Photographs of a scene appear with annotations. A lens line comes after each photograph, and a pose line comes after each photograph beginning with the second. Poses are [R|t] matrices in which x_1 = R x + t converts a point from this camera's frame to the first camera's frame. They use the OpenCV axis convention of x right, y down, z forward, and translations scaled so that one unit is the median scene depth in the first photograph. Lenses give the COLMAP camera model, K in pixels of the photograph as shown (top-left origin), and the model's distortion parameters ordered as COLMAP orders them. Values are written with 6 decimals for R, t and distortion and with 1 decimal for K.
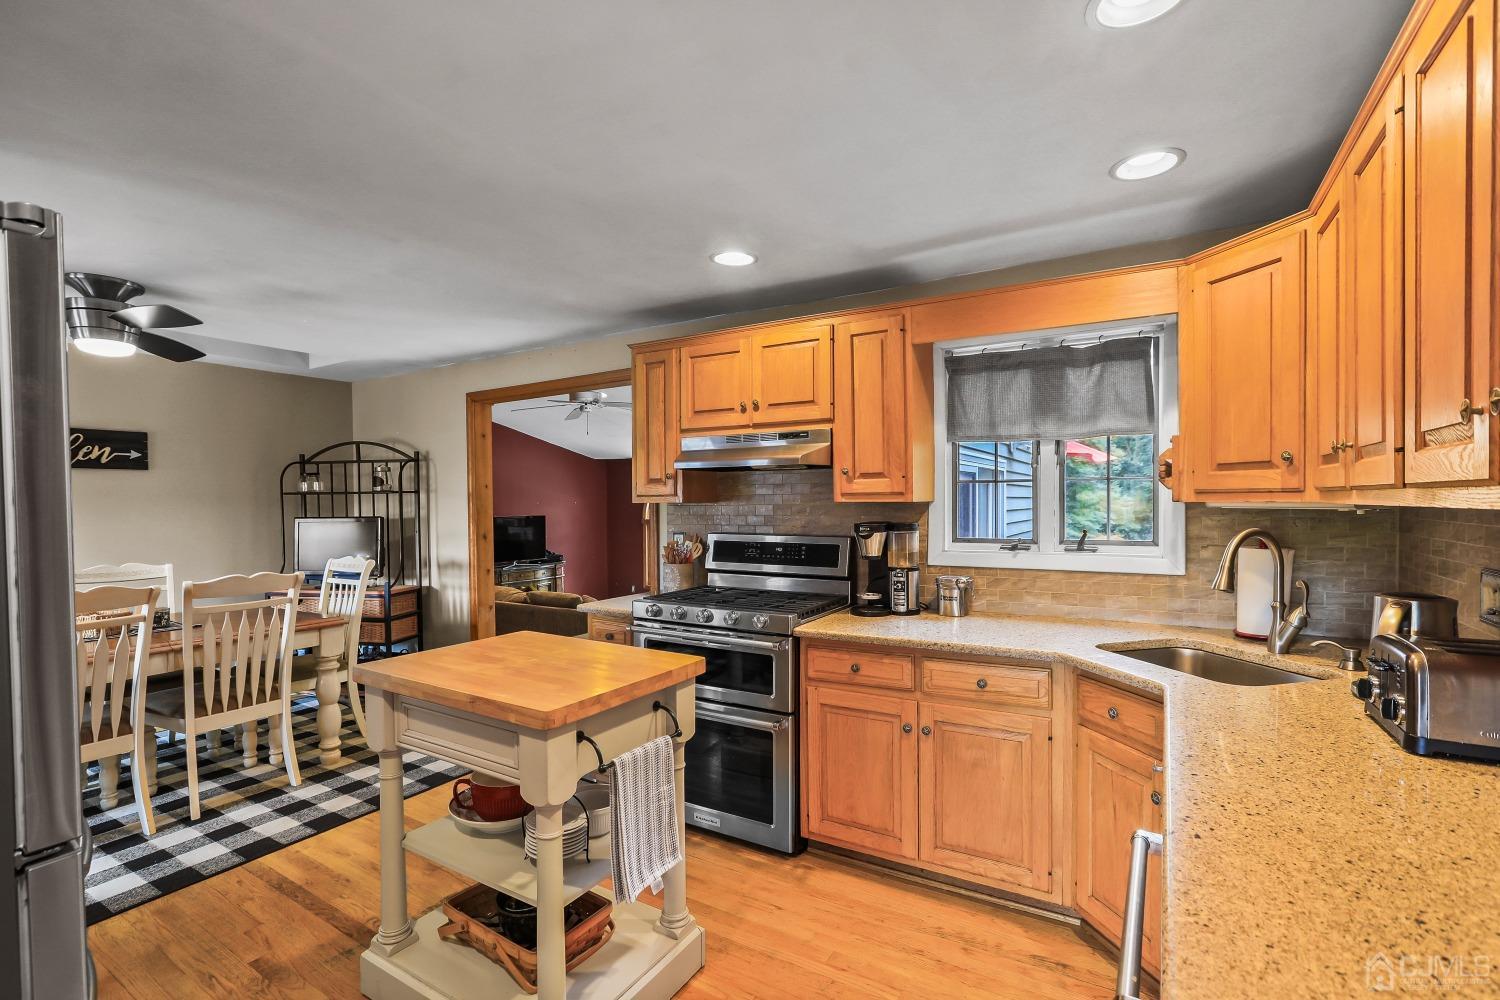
lens RADIAL K [[685.7, 0, 721.0], [0, 685.7, 507.9], [0, 0, 1]] dist [-0.018113, 0.010551]
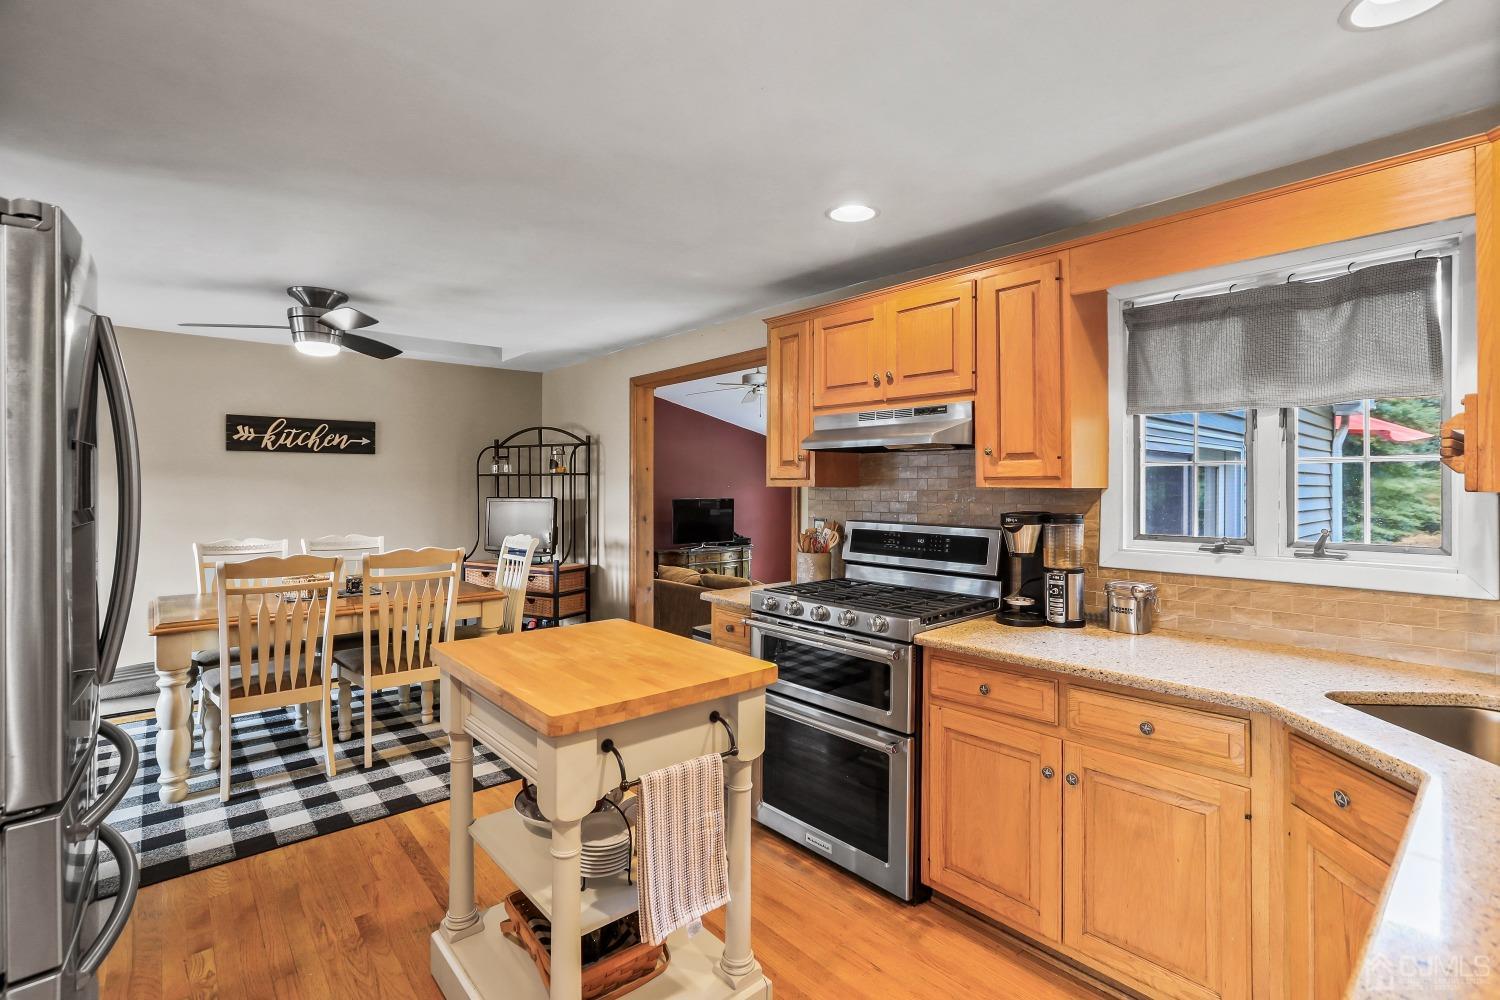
lens RADIAL K [[685.7, 0, 724.6], [0, 685.7, 478.5], [0, 0, 1]] dist [-0.018113, 0.010551]
pose [[0.957221, 0.006063, -0.289293, 0.119762], [-0.011677, 0.999775, -0.017682, -0.001151], [0.289121, 0.020304, 0.957077, 0.107432]]
